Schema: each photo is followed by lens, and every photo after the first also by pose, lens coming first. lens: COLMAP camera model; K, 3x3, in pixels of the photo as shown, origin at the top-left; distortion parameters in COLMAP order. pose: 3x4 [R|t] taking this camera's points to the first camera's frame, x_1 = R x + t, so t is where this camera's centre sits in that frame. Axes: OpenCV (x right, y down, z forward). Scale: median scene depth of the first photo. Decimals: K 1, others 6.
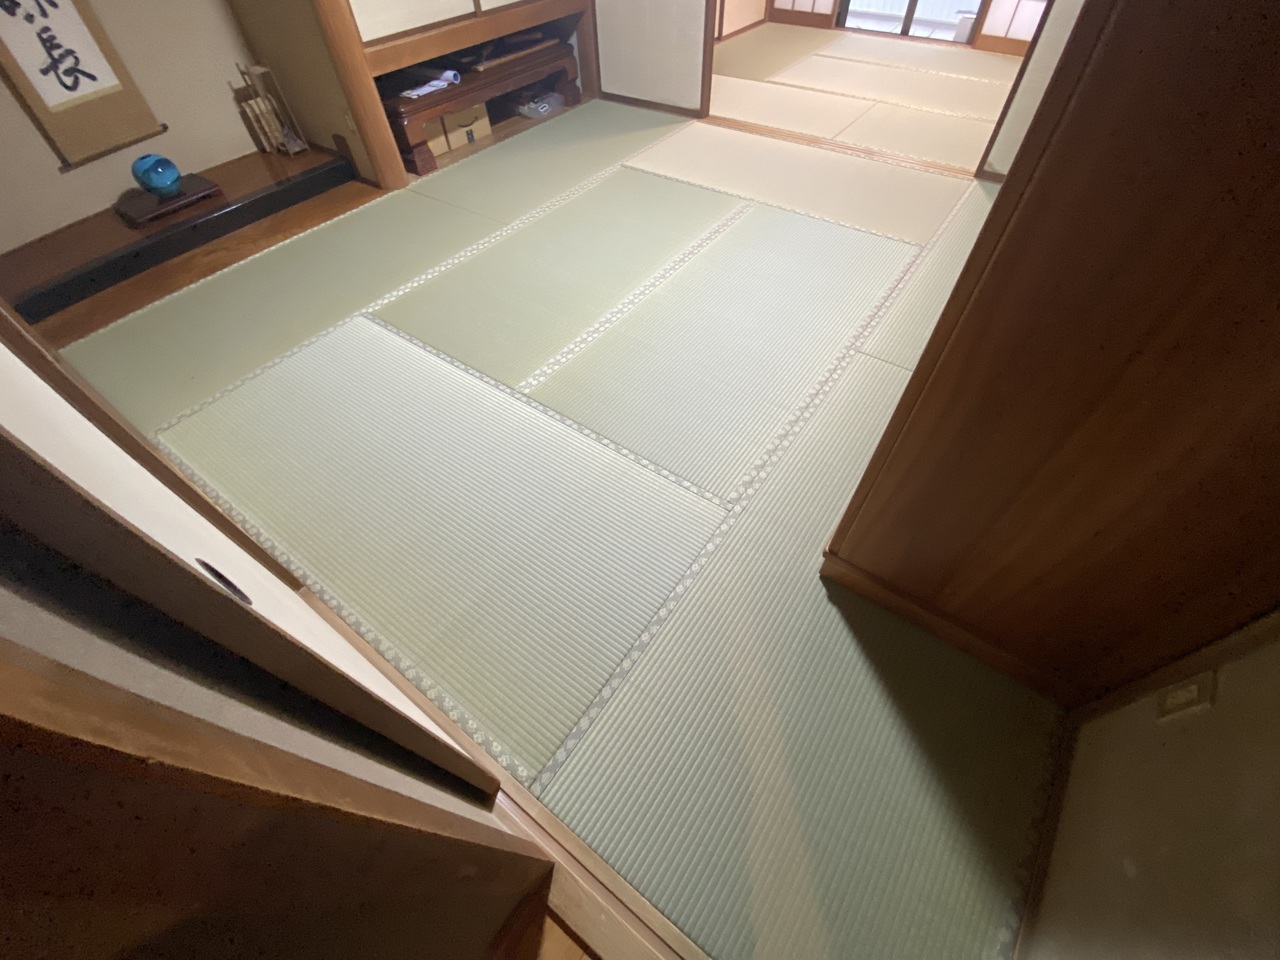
lens RADIAL K [[521.6, 0, 640.0], [0, 521.6, 480.0], [0, 0, 1]] dist [-0.000353, -0.015230]
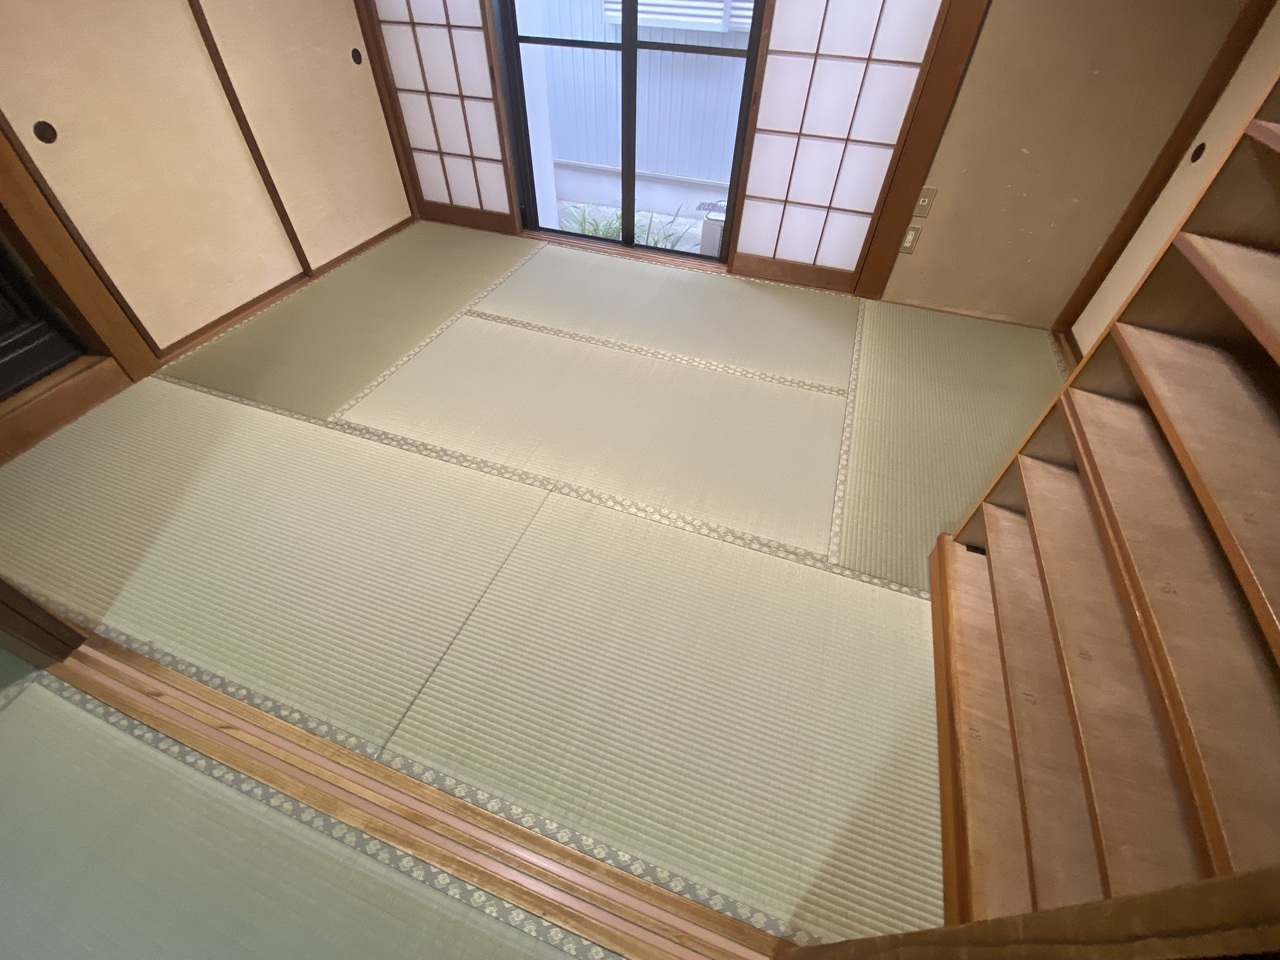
lens RADIAL K [[521.6, 0, 640.0], [0, 521.6, 480.0], [0, 0, 1]] dist [-0.000353, -0.015230]
pose [[0.959817, -0.170248, 0.223086, 0.358507], [0.189764, 0.979401, -0.069018, -0.568942], [-0.206740, 0.108578, 0.972352, 0.427694]]
